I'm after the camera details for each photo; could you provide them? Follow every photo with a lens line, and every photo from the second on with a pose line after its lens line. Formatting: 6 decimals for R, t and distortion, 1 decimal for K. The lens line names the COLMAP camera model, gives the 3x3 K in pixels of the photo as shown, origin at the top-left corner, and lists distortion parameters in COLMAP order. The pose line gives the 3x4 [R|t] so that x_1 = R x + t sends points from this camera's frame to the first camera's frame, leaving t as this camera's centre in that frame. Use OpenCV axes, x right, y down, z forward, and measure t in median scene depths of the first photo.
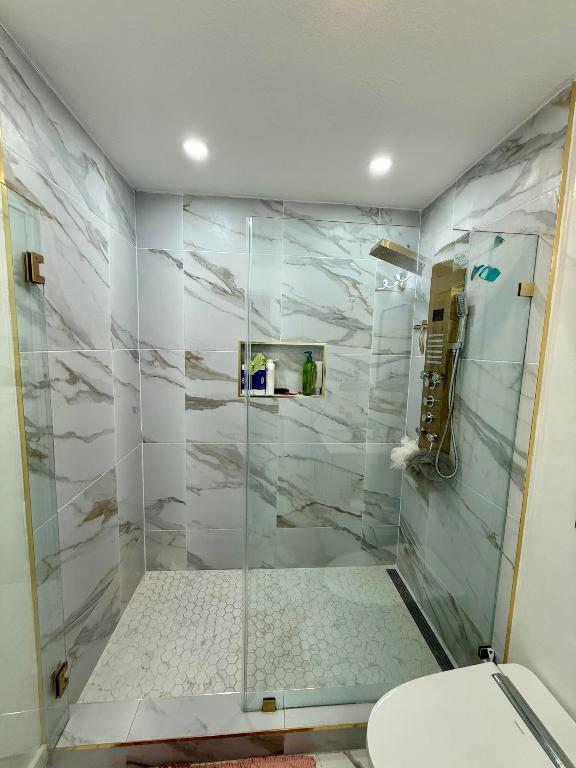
lens RADIAL K [[305.6, 0, 289.9], [0, 305.6, 383.4], [0, 0, 1]] dist [-0.000436, 0.000798]
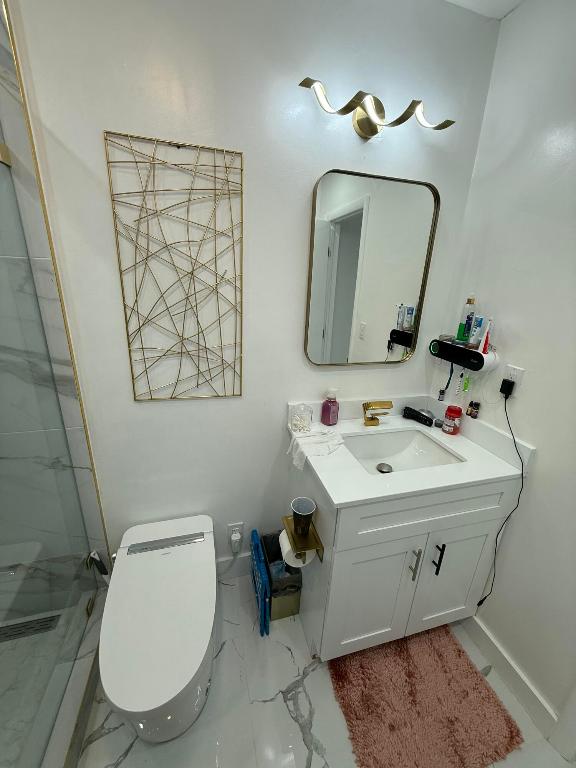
lens RADIAL K [[305.6, 0, 285.6], [0, 305.6, 383.9], [0, 0, 1]] dist [-0.000436, 0.000798]
pose [[-0.175754, -0.346172, 0.921562, -0.181803], [0.068392, 0.929578, 0.362226, -0.000782], [-0.982056, 0.126690, -0.139702, 0.349918]]
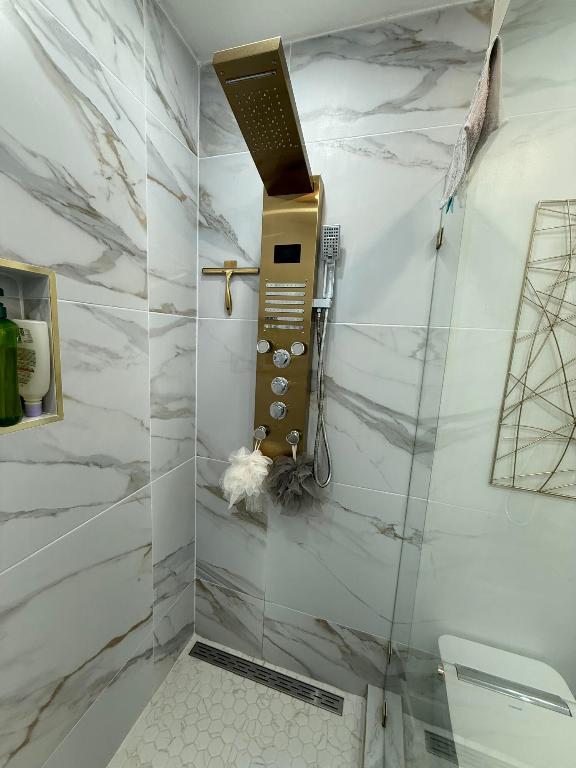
lens RADIAL K [[305.6, 0, 284.6], [0, 305.6, 383.2], [0, 0, 1]] dist [-0.000436, 0.000798]
pose [[0.382435, -0.143006, 0.912849, -0.156071], [0.065687, 0.989658, 0.127520, -0.034114], [-0.921644, 0.011195, 0.387874, 0.773869]]
